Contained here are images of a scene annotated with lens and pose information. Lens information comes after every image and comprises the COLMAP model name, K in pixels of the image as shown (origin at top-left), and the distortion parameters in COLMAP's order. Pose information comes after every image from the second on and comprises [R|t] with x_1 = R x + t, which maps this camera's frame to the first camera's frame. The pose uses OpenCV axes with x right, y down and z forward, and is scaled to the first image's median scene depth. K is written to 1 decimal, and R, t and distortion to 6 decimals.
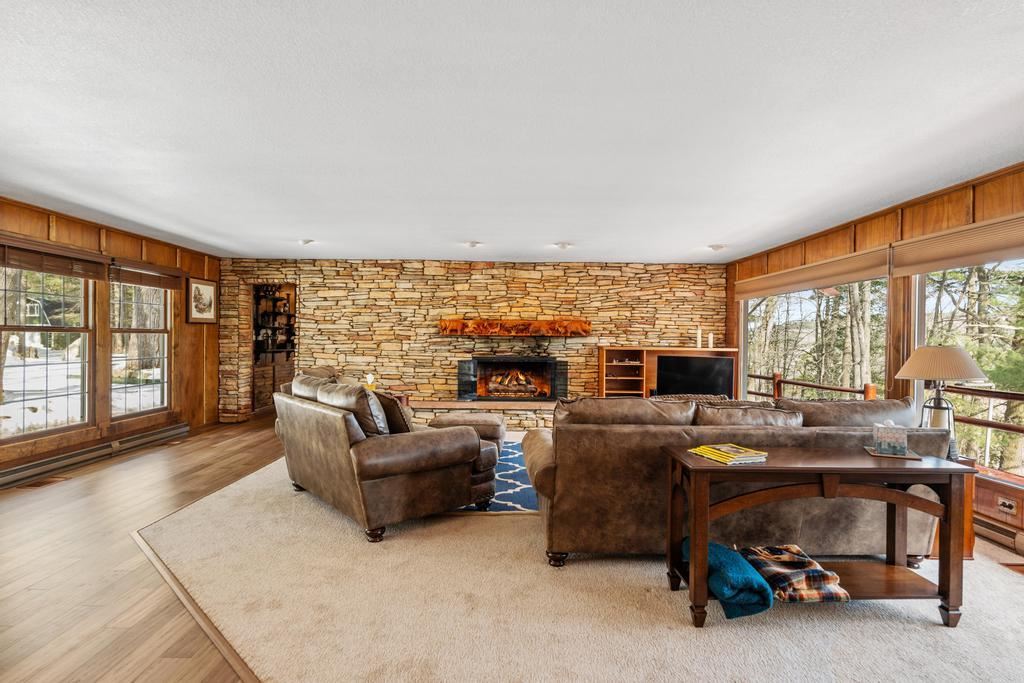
lens RADIAL K [[526.3, 0, 512.0], [0, 526.3, 341.5], [0, 0, 1]] dist [0.000995, 0.000629]
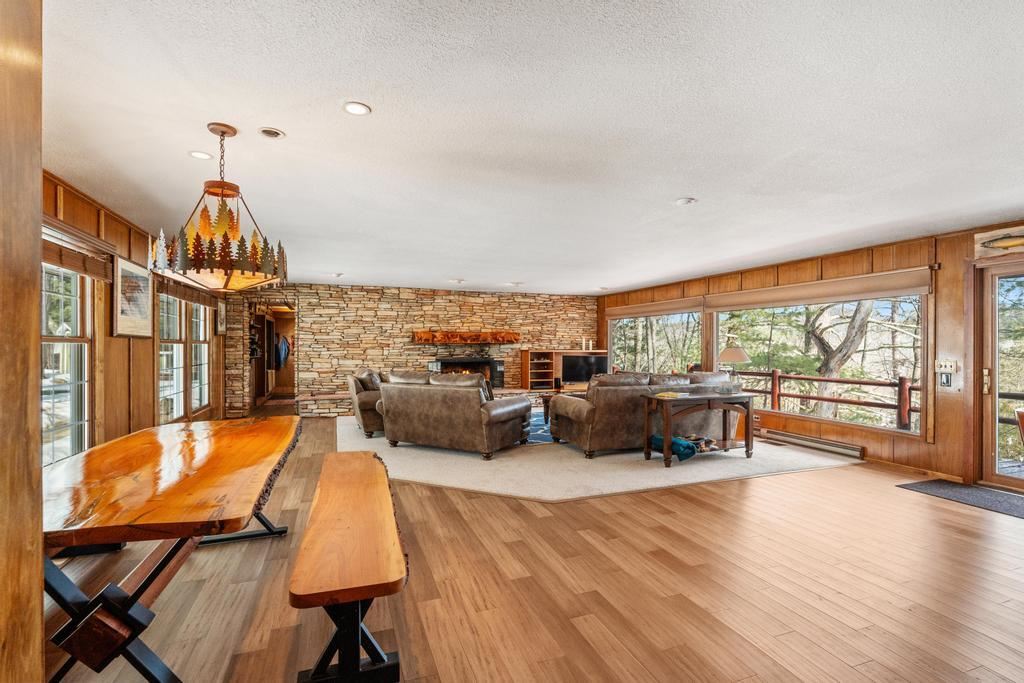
lens RADIAL K [[475.1, 0, 512.0], [0, 475.1, 341.5], [0, 0, 1]] dist [-0.001906, -0.000157]
pose [[0.938774, -0.006748, 0.344467, -0.316794], [0.010279, 0.999912, -0.008425, -0.003742], [-0.344380, 0.011450, 0.938760, -0.234635]]
